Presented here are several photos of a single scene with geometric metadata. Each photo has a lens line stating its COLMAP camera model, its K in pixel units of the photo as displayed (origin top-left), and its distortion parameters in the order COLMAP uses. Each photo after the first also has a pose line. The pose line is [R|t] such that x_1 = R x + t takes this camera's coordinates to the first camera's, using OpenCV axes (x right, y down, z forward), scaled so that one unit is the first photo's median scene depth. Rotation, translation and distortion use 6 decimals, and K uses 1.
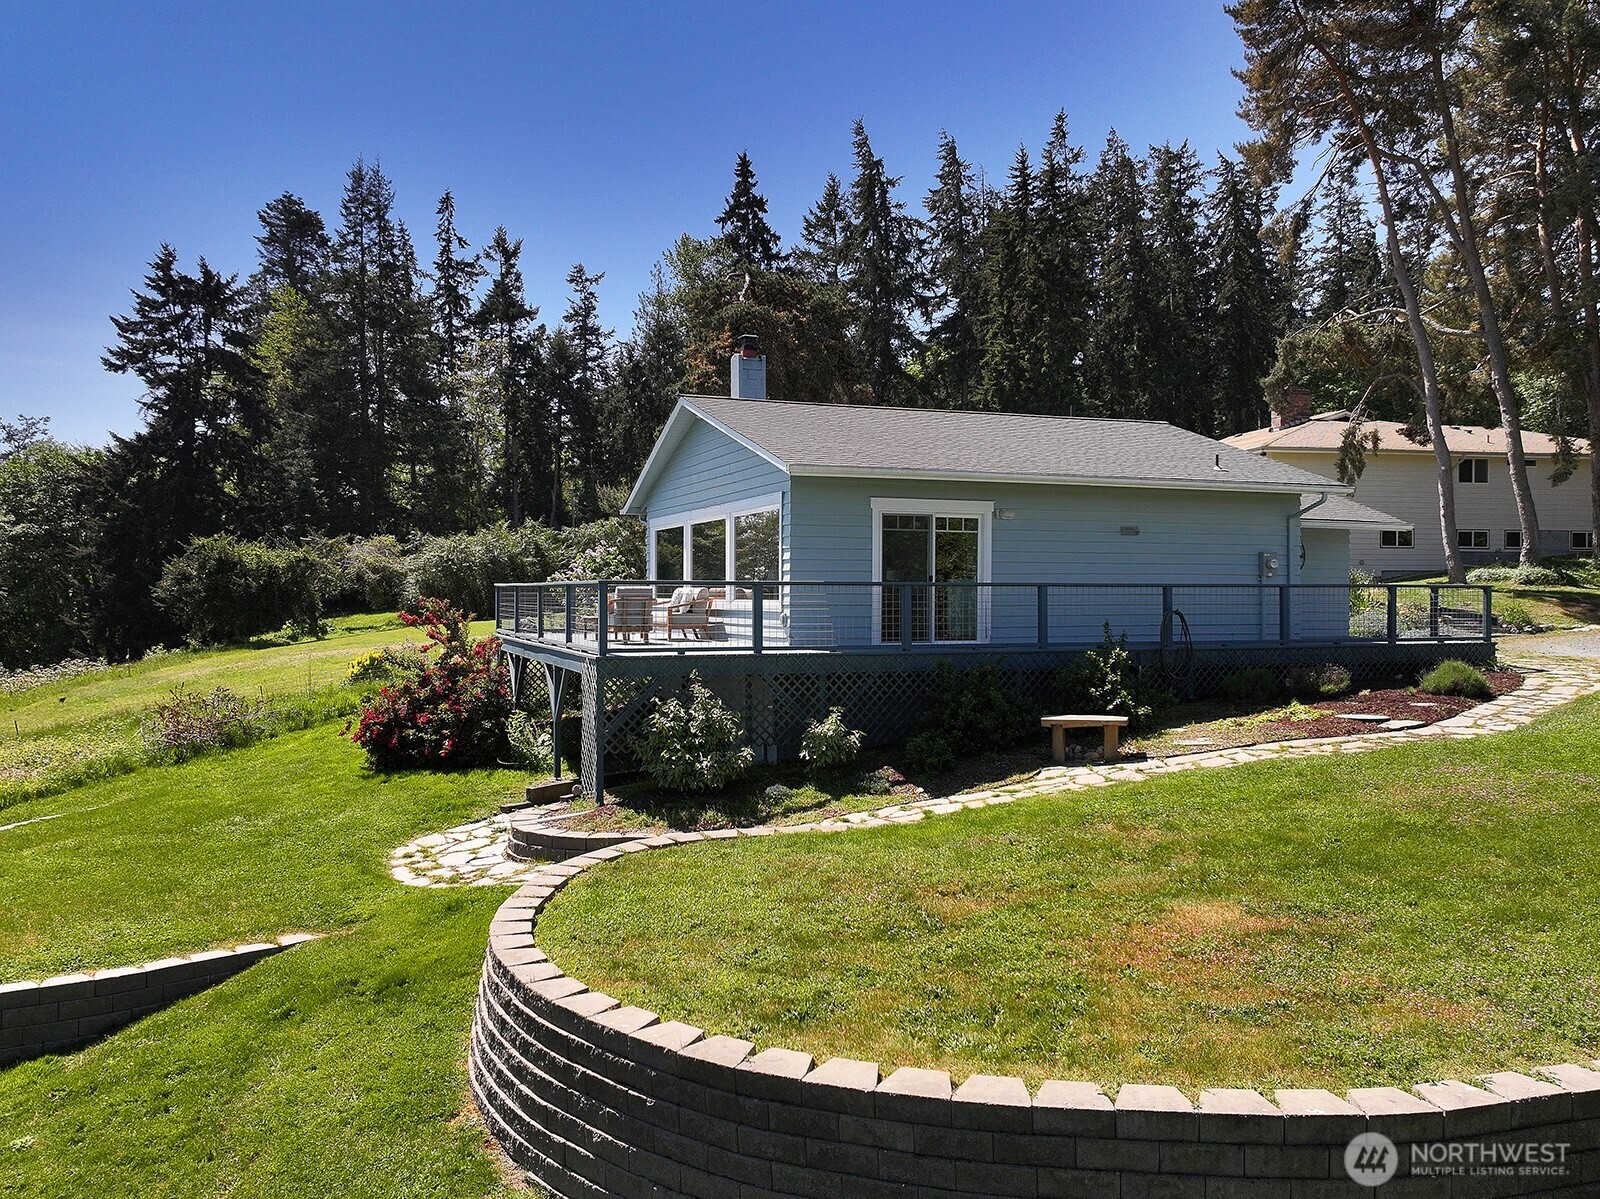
lens RADIAL K [[1305.5, 0, 841.3], [0, 1305.5, 599.9], [0, 0, 1]] dist [0.000305, -0.003310]
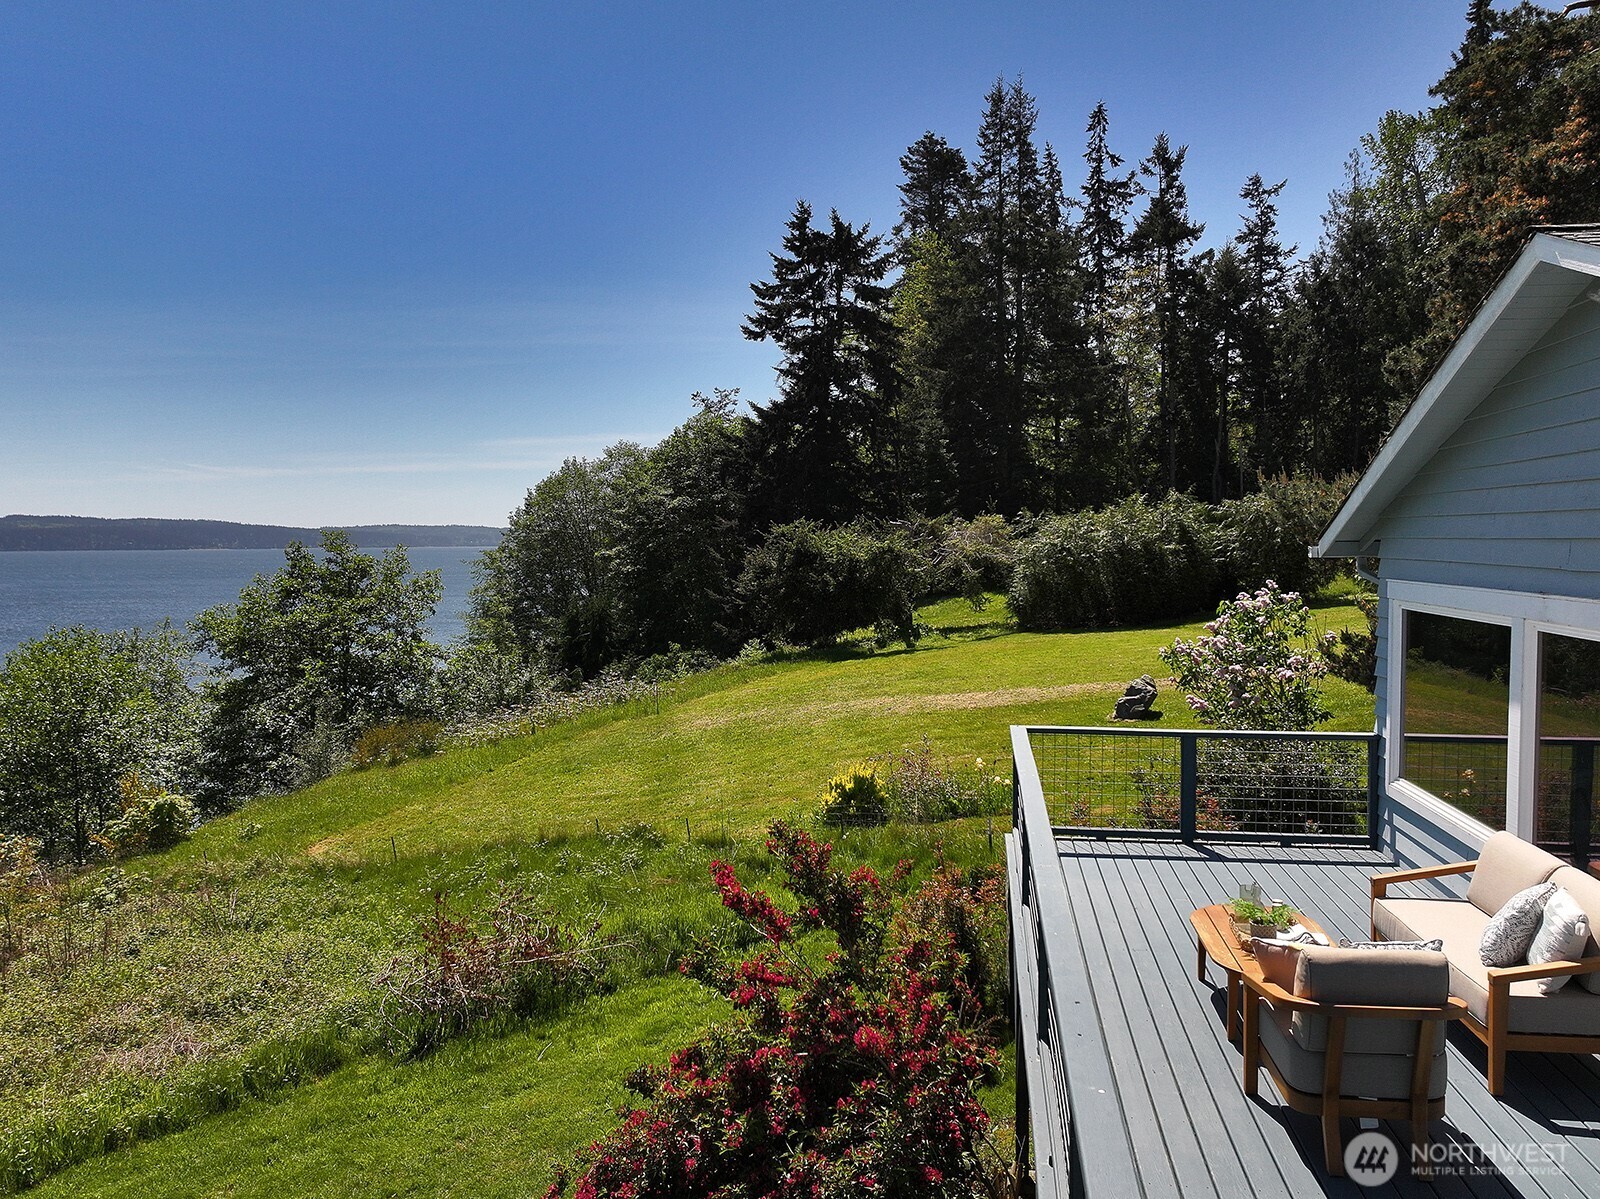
lens RADIAL K [[1229.5, 0, 800.0], [0, 1229.5, 599.5], [0, 0, 1]] dist [-0.011779, -0.005262]
pose [[0.851592, 0.028192, -0.523446, -0.034614], [-0.000192, 0.998569, 0.053470, -0.025571], [0.524205, -0.045434, 0.850379, 0.195283]]
